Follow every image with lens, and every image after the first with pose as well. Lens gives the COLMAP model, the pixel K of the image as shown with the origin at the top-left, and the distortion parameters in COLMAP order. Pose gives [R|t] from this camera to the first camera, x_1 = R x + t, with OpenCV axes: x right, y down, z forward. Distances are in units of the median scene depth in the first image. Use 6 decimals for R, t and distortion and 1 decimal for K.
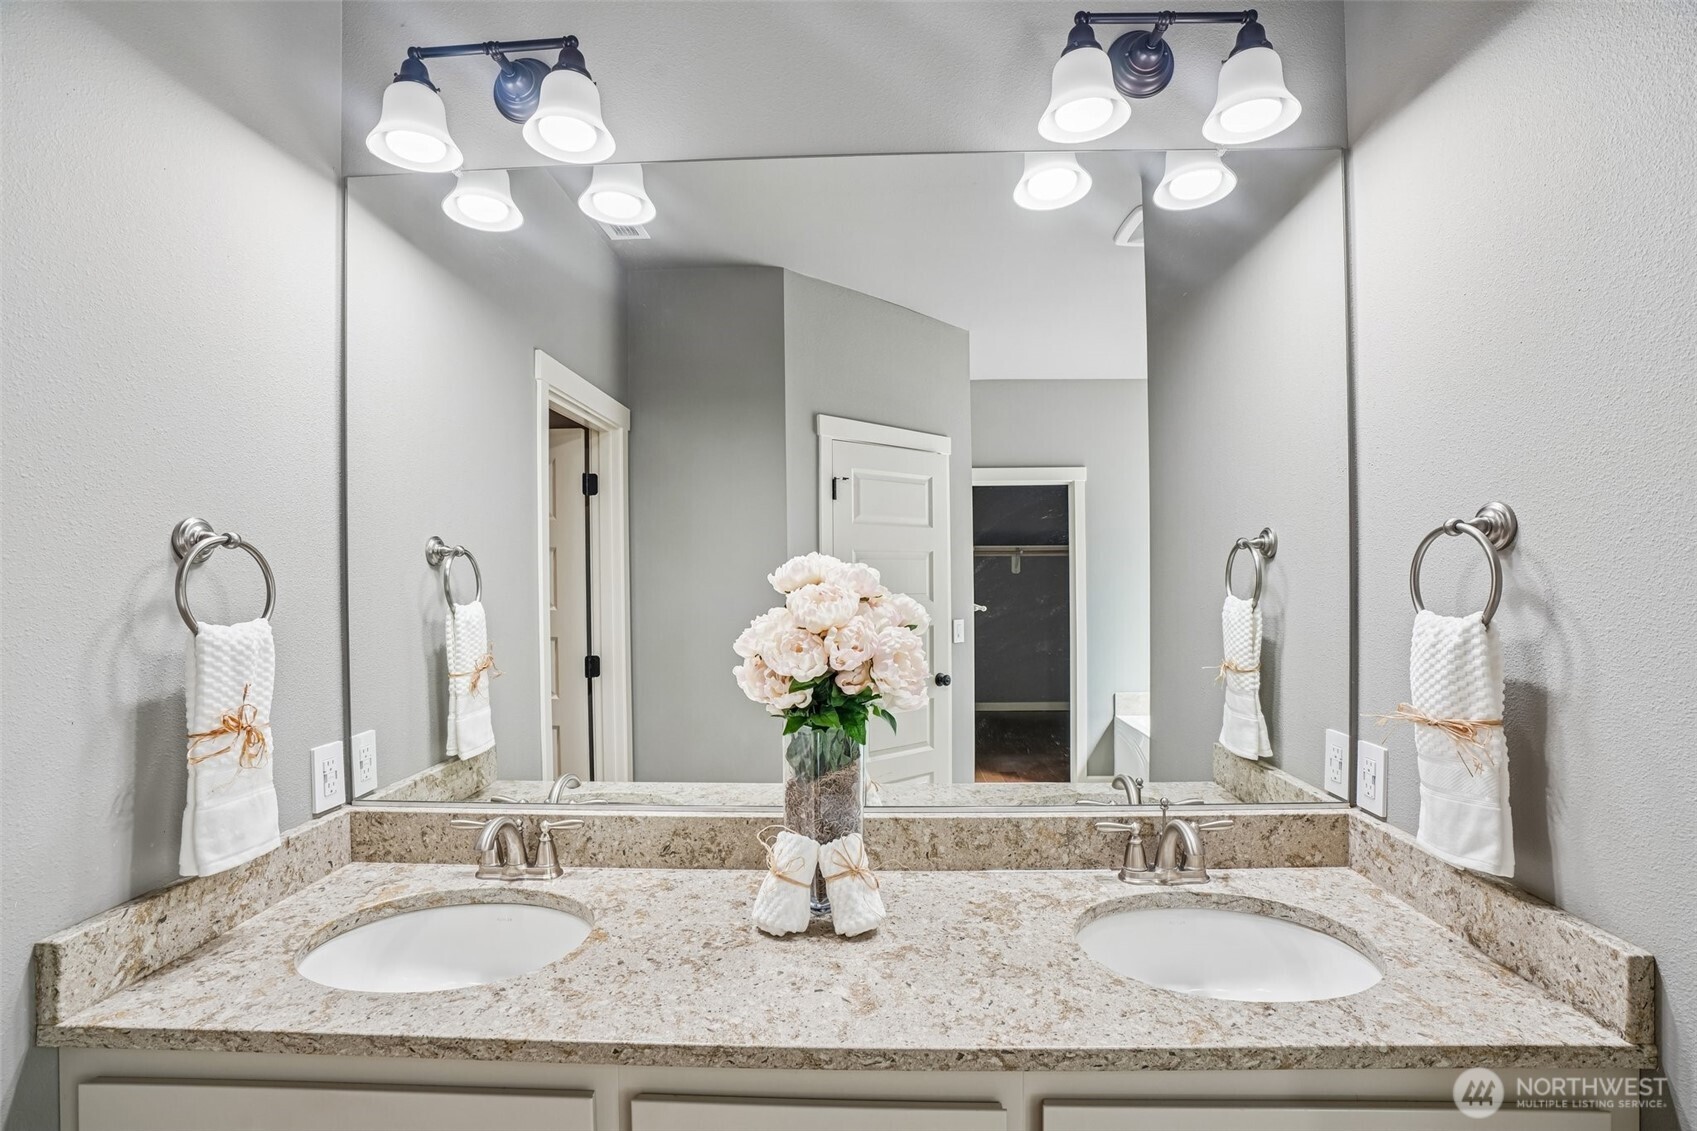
lens RADIAL K [[780.0, 0, 848.0], [0, 780.0, 577.3], [0, 0, 1]] dist [-0.072522, 0.027395]
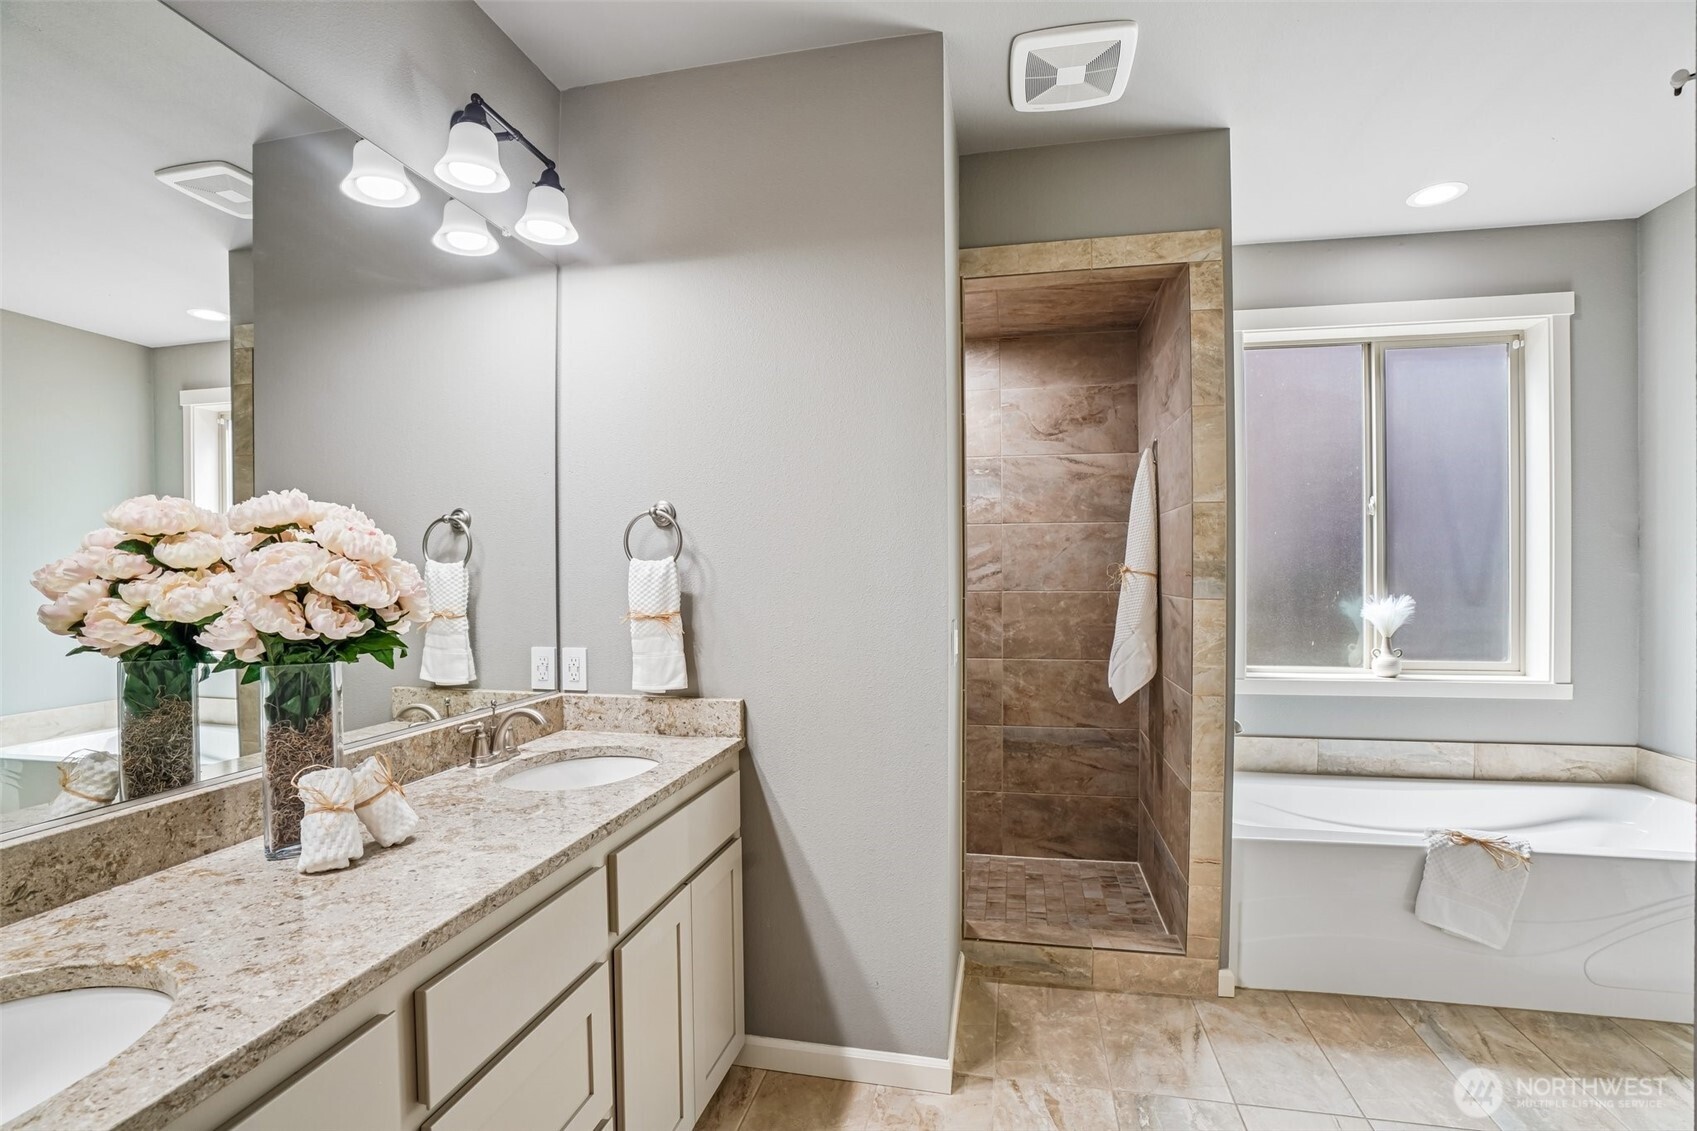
lens RADIAL K [[780.0, 0, 848.0], [0, 780.0, 577.3], [0, 0, 1]] dist [-0.072522, 0.027395]
pose [[0.167756, 0.002367, 0.985826, -1.009099], [0.013078, 0.999904, -0.004626, 0.108965], [-0.985742, 0.013669, 0.167709, 0.197581]]
